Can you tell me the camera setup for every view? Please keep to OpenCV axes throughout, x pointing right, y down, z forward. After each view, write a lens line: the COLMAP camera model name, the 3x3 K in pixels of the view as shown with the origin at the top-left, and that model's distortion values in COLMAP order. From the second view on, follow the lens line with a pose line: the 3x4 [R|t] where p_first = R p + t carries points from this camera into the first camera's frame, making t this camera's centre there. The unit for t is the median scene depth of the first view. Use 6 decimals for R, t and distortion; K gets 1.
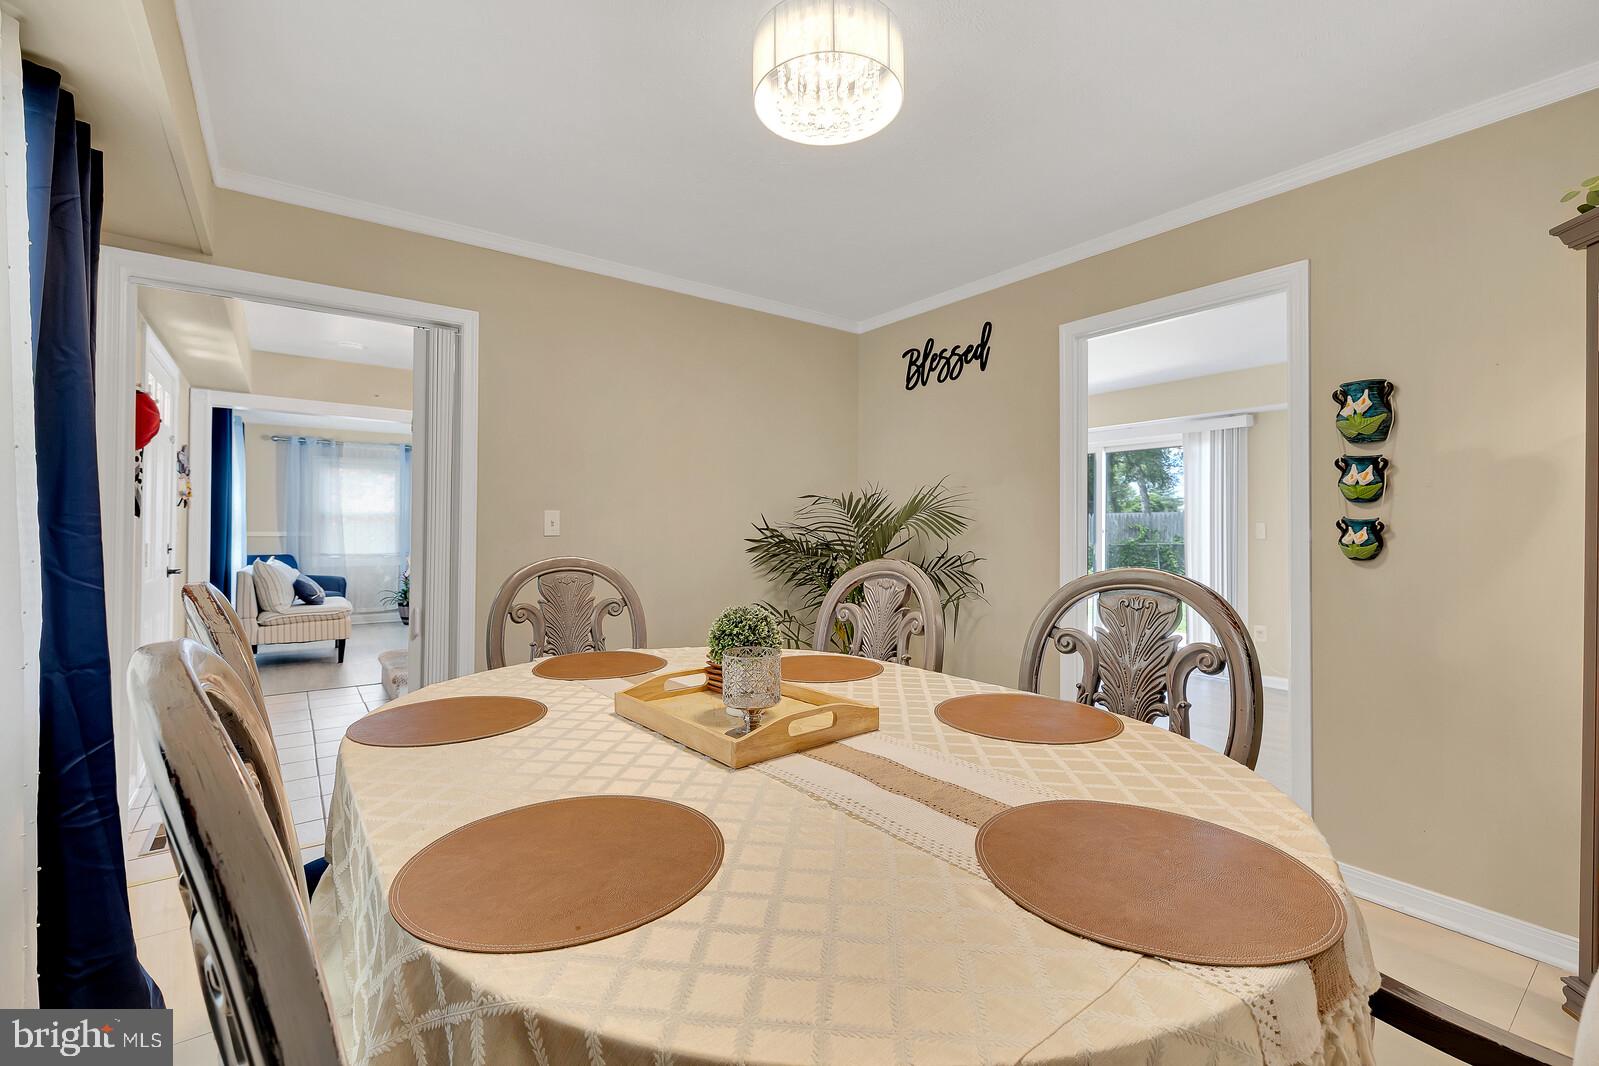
lens RADIAL K [[678.3, 0, 790.0], [0, 678.3, 535.2], [0, 0, 1]] dist [-0.001208, -0.000047]
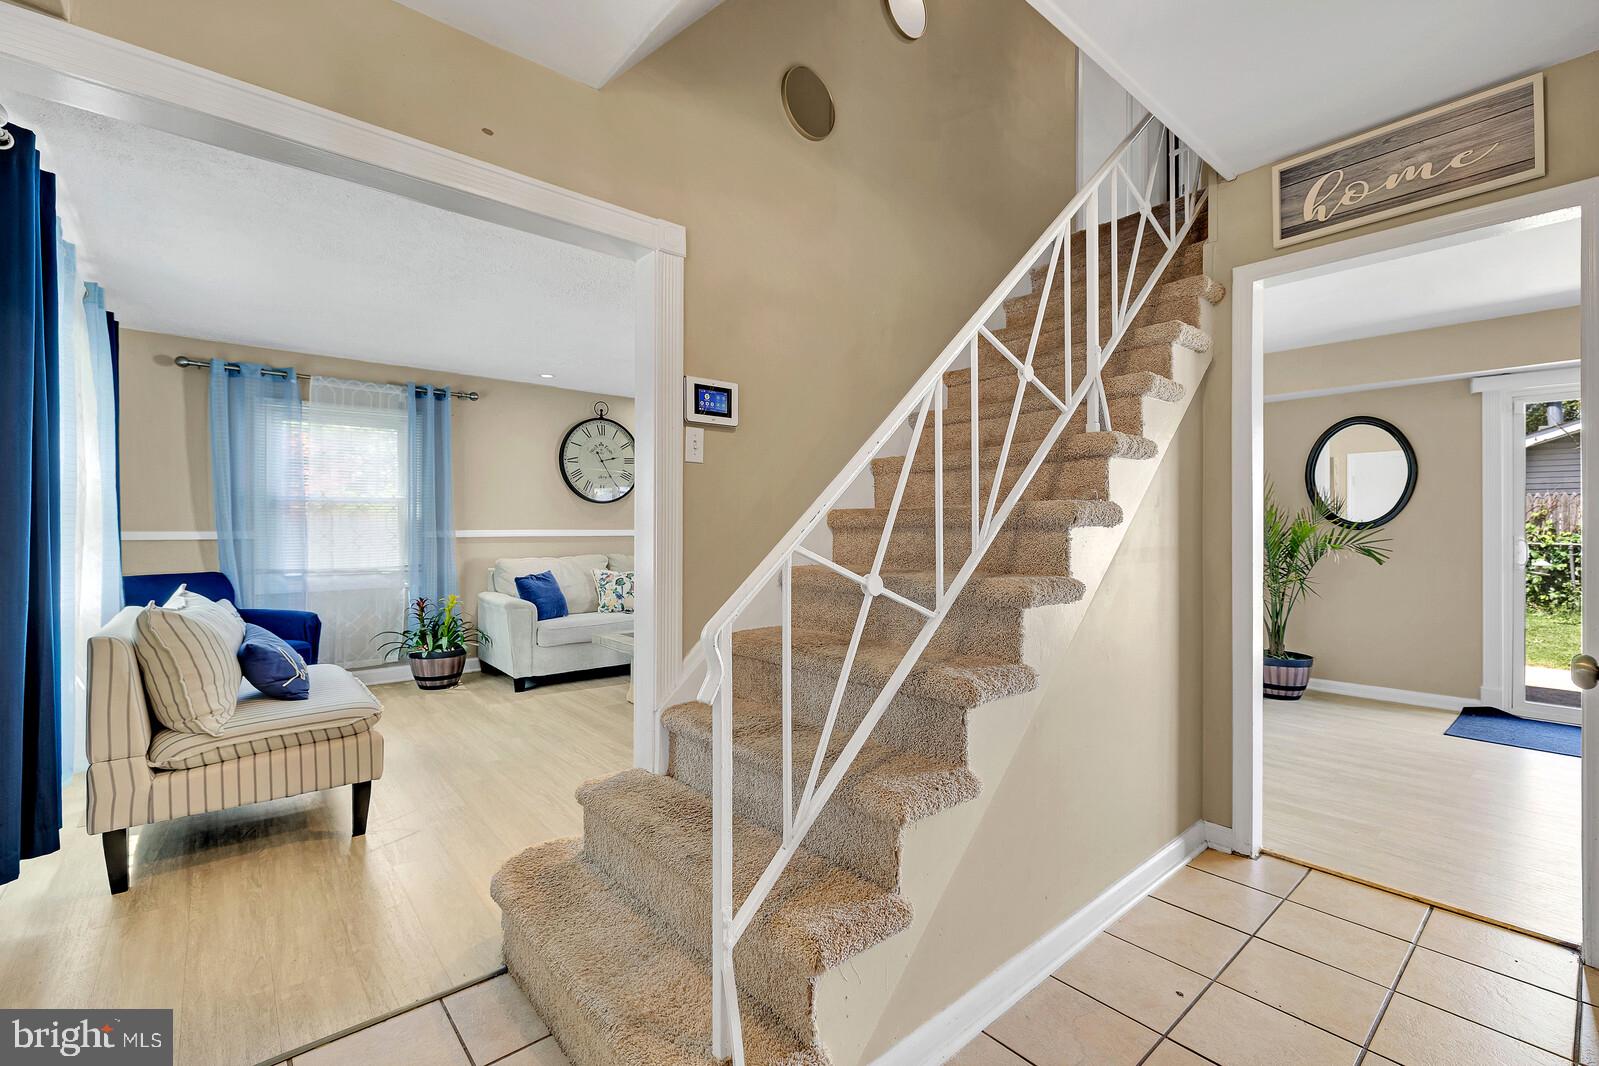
lens RADIAL K [[697.3, 0, 793.8], [0, 697.3, 546.7], [0, 0, 1]] dist [0.000263, -0.000369]
pose [[0.997225, -0.007673, 0.074049, -0.297192], [0.006524, 0.999855, 0.015751, 0.000434], [-0.074159, -0.015224, 0.997130, 0.383674]]
